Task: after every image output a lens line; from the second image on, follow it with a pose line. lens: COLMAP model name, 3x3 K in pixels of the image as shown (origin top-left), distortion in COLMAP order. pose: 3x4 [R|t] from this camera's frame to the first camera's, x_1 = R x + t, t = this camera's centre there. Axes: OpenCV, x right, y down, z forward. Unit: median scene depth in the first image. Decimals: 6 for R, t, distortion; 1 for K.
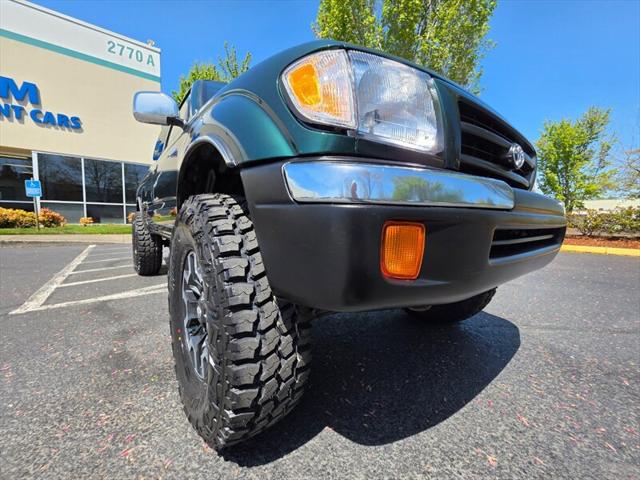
lens RADIAL K [[255.3, 0, 324.1], [0, 255.3, 237.3], [0, 0, 1]] dist [-0.000738, 0.000854]
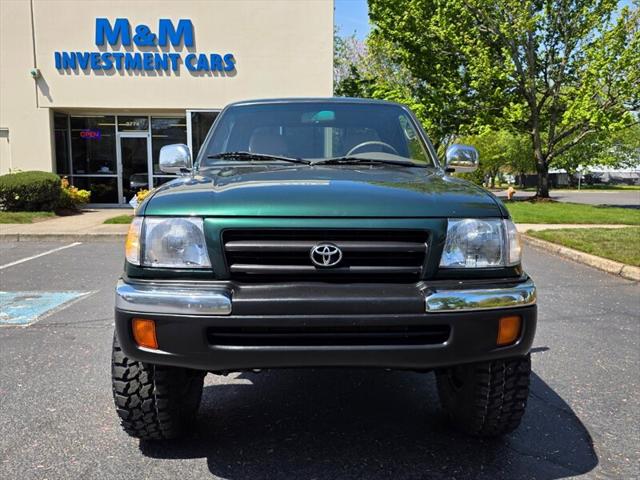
lens RADIAL K [[549.3, 0, 326.7], [0, 549.3, 249.7], [0, 0, 1]] dist [0.042048, -0.012299]
pose [[0.799660, 0.068271, -0.596559, 1.513950], [-0.036039, 0.997181, 0.065811, -0.356533], [0.599370, -0.031127, 0.799866, -0.592076]]
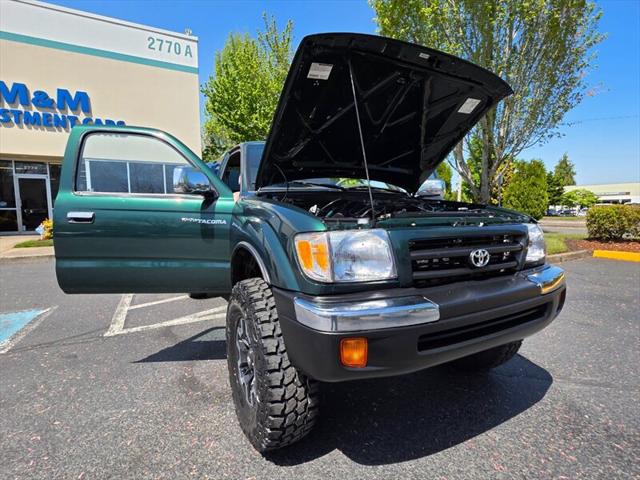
lens RADIAL K [[315.3, 0, 326.6], [0, 315.3, 244.0], [0, 0, 1]] dist [0.002319, -0.000615]
pose [[0.983094, 0.002914, -0.183081, 0.203600], [0.003486, 0.999394, 0.034628, -0.321104], [0.183071, -0.034681, 0.982488, -0.492236]]
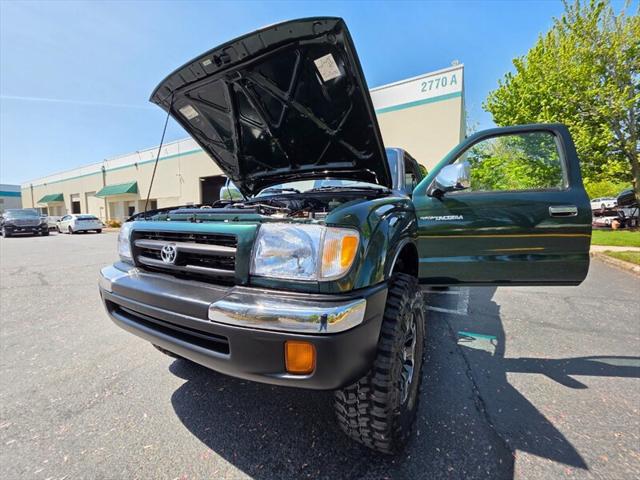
lens RADIAL K [[255.3, 0, 320.0], [0, 255.3, 242.5], [0, 0, 1]] dist [-0.000738, 0.000854]
pose [[0.365536, 0.074835, -0.927784, 1.571438], [-0.055517, 0.996741, 0.058523, -0.355126], [0.929140, 0.030116, 0.368499, 0.886233]]
